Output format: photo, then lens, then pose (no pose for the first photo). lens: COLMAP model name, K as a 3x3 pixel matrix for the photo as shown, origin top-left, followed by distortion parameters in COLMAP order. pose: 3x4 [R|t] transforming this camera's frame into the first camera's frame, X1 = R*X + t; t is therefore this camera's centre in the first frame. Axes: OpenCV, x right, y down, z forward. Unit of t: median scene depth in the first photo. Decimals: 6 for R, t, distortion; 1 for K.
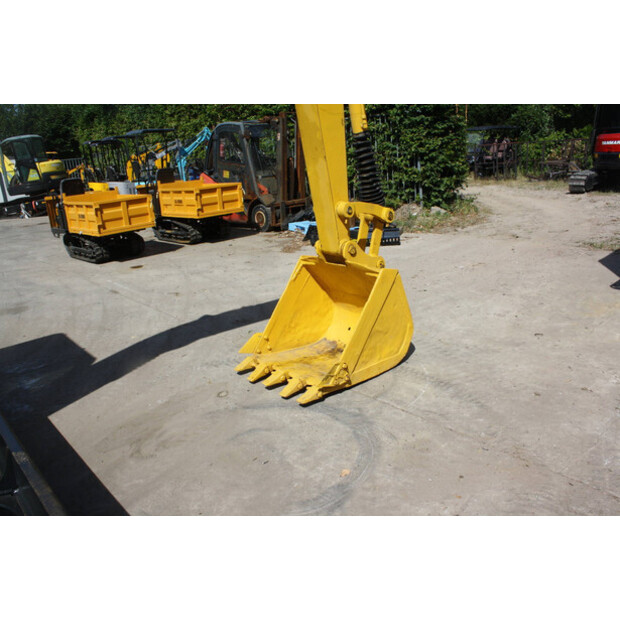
lens RADIAL K [[517.8, 0, 308.3], [0, 517.8, 319.3], [0, 0, 1]] dist [-0.168084, 0.135318]
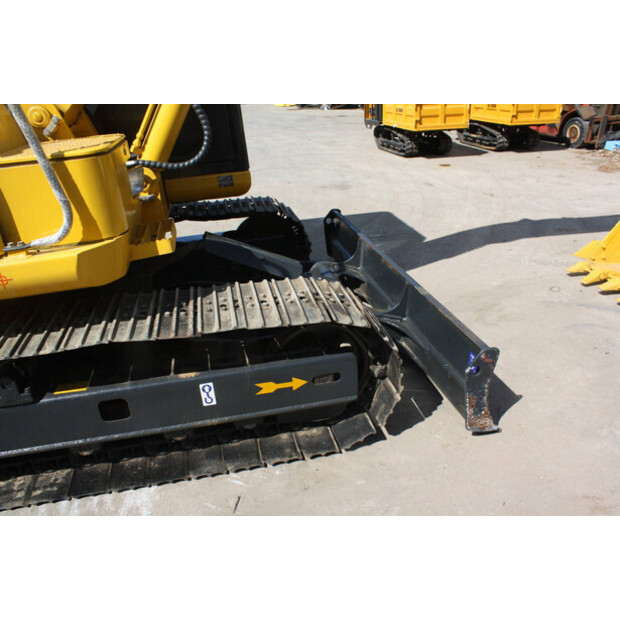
lens RADIAL K [[517.8, 0, 308.3], [0, 517.8, 319.3], [0, 0, 1]] dist [-0.168084, 0.135318]
pose [[0.872601, 0.238498, -0.426246, -0.080690], [-0.163297, 0.964915, 0.205603, 0.039542], [0.460328, -0.109805, 0.880932, -0.078438]]
